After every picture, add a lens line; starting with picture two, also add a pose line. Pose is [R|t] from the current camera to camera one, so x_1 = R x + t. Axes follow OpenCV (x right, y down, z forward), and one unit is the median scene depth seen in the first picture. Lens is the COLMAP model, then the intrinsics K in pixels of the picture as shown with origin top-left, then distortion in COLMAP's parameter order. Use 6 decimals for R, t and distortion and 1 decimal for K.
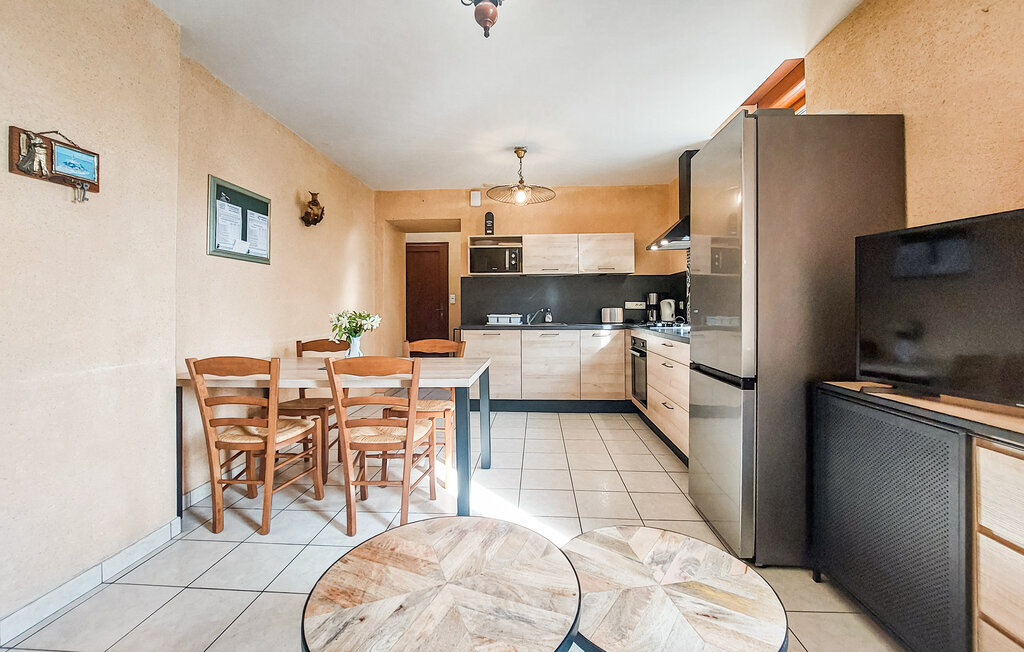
lens RADIAL K [[422.3, 0, 510.6], [0, 422.3, 310.1], [0, 0, 1]] dist [-0.002424, -0.000296]
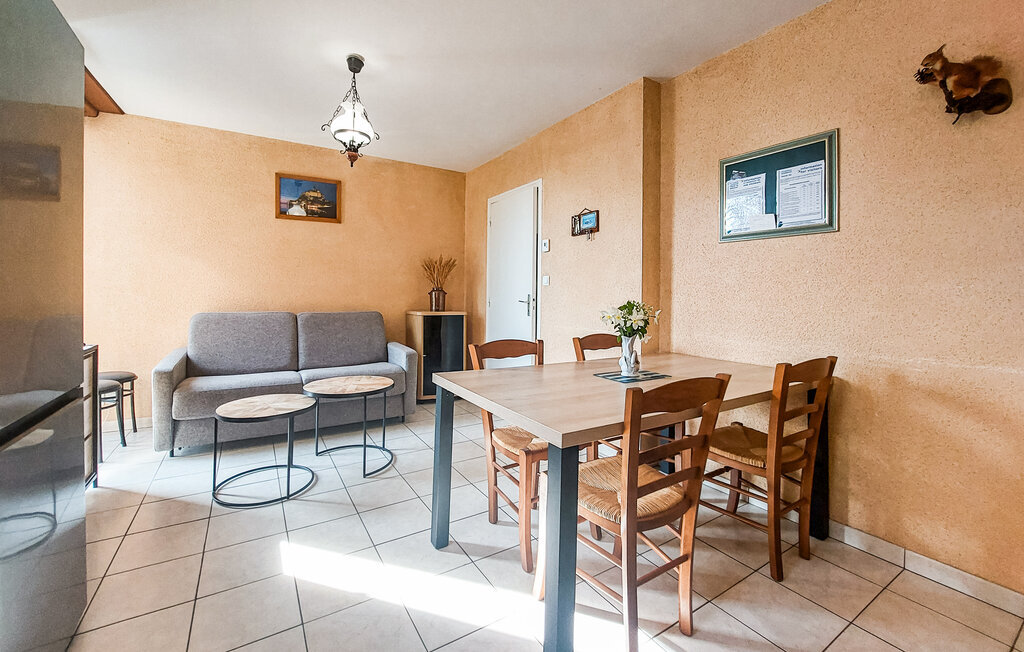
lens RADIAL K [[422.3, 0, 510.6], [0, 422.3, 310.1], [0, 0, 1]] dist [-0.002424, -0.000296]
pose [[-0.811464, 0.022771, -0.583959, 0.171437], [-0.006936, 0.998795, 0.048586, -0.013205], [0.584361, 0.043476, -0.810328, 1.023814]]
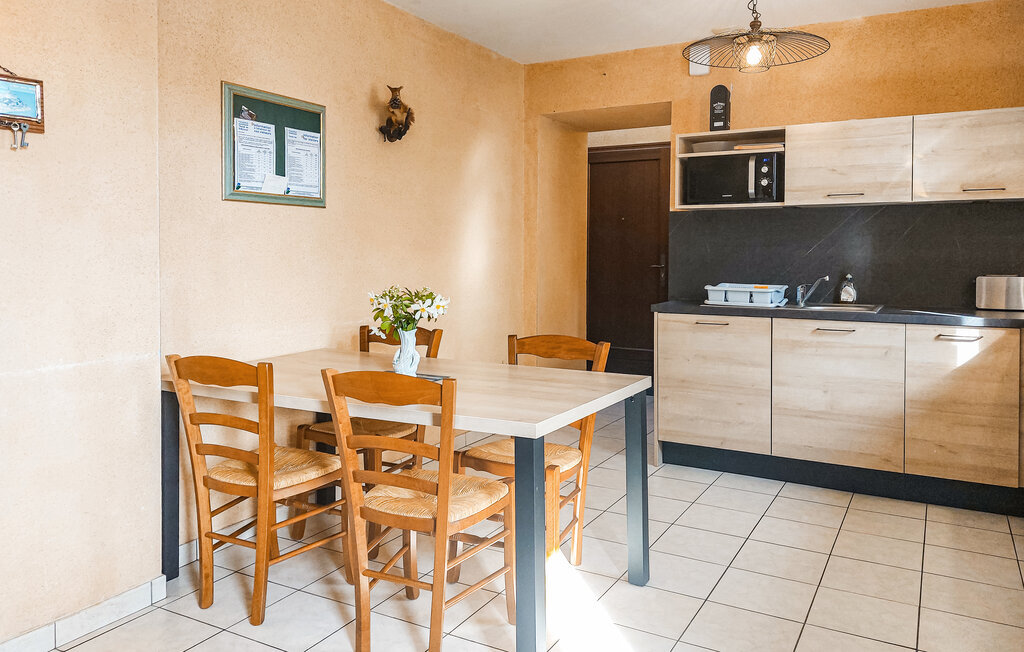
lens RADIAL K [[754.1, 0, 511.6], [0, 754.1, 281.5], [0, 0, 1]] dist [0.078965, -0.066476]
pose [[0.898572, 0.025070, -0.438110, 0.169213], [-0.008586, 0.999180, 0.039566, -0.035140], [0.438742, -0.031792, 0.898050, 0.059214]]
